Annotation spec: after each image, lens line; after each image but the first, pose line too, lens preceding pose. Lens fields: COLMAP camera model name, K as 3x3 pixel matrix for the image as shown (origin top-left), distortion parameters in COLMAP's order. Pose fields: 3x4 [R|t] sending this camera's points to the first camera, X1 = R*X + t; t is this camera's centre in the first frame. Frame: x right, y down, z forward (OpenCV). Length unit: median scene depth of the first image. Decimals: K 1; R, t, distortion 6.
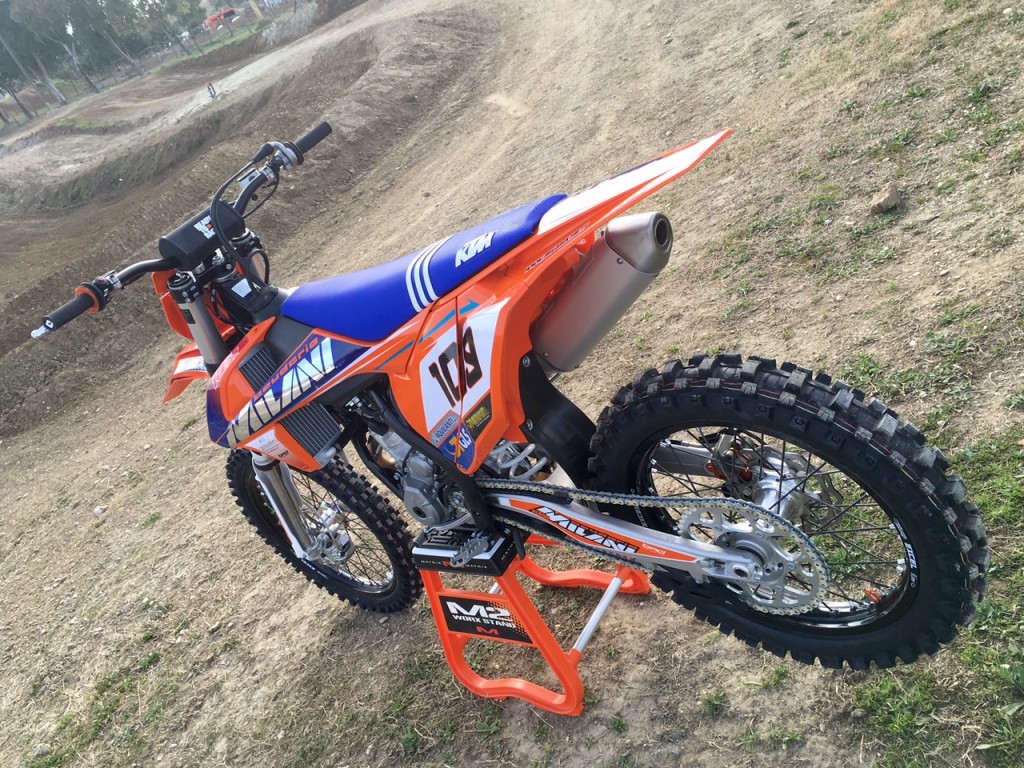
lens RADIAL K [[889.8, 0, 512.0], [0, 889.8, 384.0], [0, 0, 1]] dist [0.082776, -0.130181]
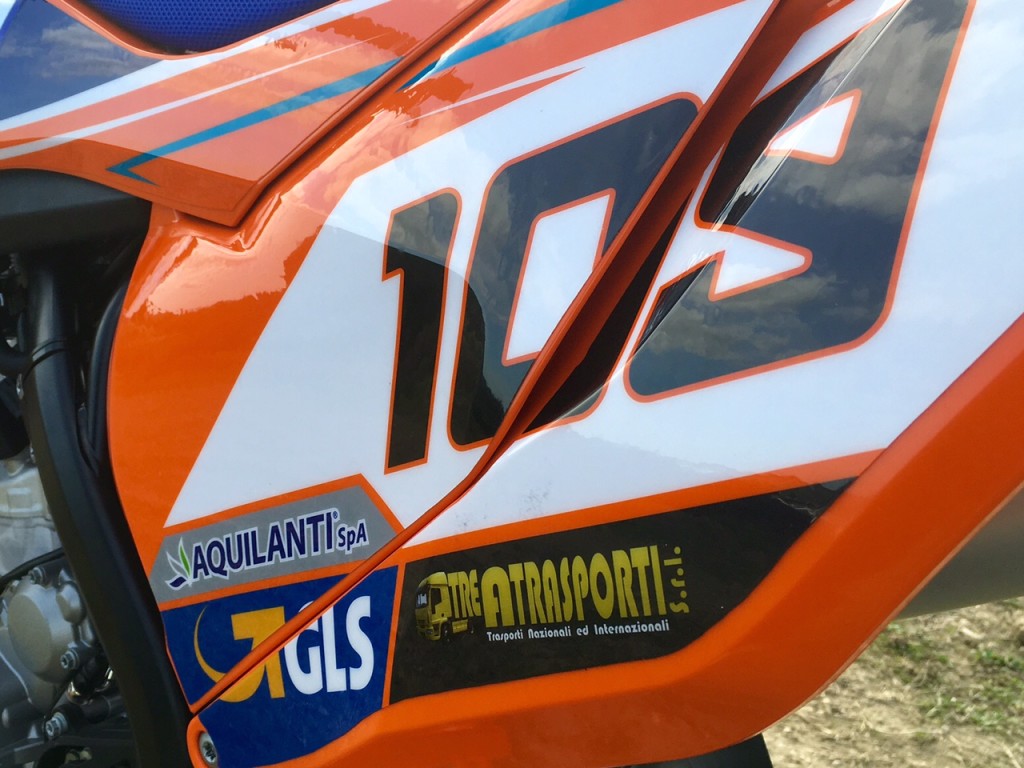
lens RADIAL K [[968.1, 0, 510.6], [0, 968.1, 436.6], [0, 0, 1]] dist [0.126069, -0.158295]
pose [[0.824930, 0.536364, 0.178338, -0.079838], [-0.491568, 0.836520, -0.242065, 0.053069], [-0.279019, 0.112022, 0.953729, 0.755988]]
